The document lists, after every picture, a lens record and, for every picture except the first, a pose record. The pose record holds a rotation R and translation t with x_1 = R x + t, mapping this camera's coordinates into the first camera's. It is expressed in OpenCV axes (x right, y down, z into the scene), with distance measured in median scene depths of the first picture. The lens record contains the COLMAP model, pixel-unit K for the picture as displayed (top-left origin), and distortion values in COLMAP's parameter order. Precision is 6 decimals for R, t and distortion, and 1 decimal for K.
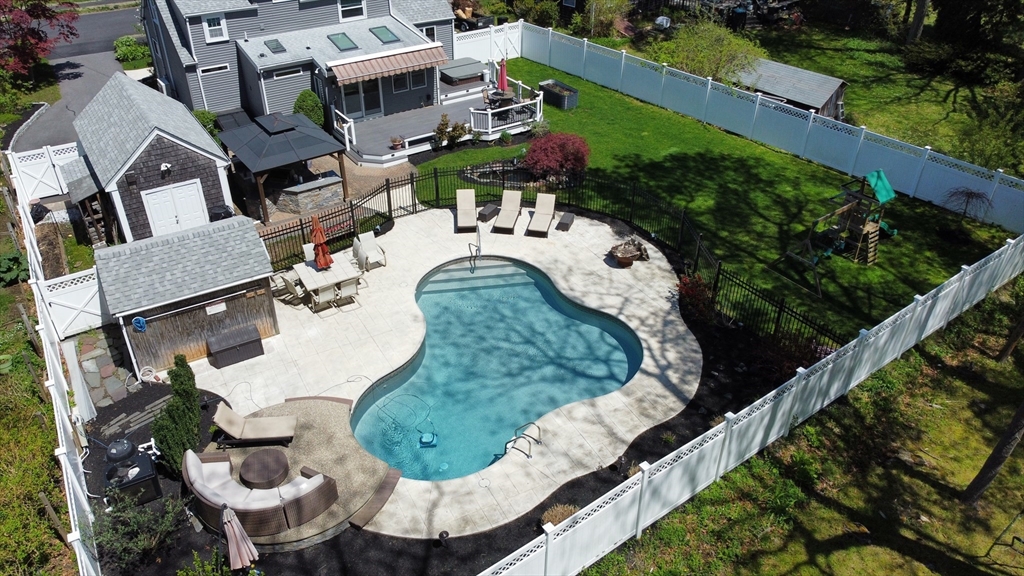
lens RADIAL K [[778.7, 0, 512.0], [0, 778.7, 288.0], [0, 0, 1]] dist [0.003891, -0.000244]
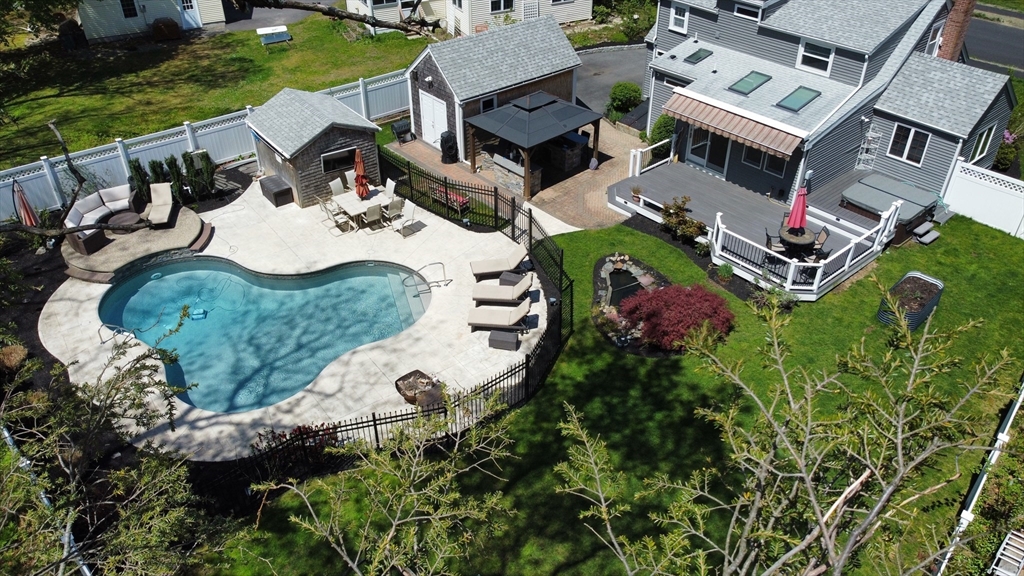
lens RADIAL K [[778.7, 0, 512.0], [0, 778.7, 288.0], [0, 0, 1]] dist [0.003891, -0.000244]
pose [[0.107736, 0.577685, -0.809119, 0.599218], [-0.540061, 0.717311, 0.440226, -0.420154], [0.834702, 0.389545, 0.389265, 0.595973]]
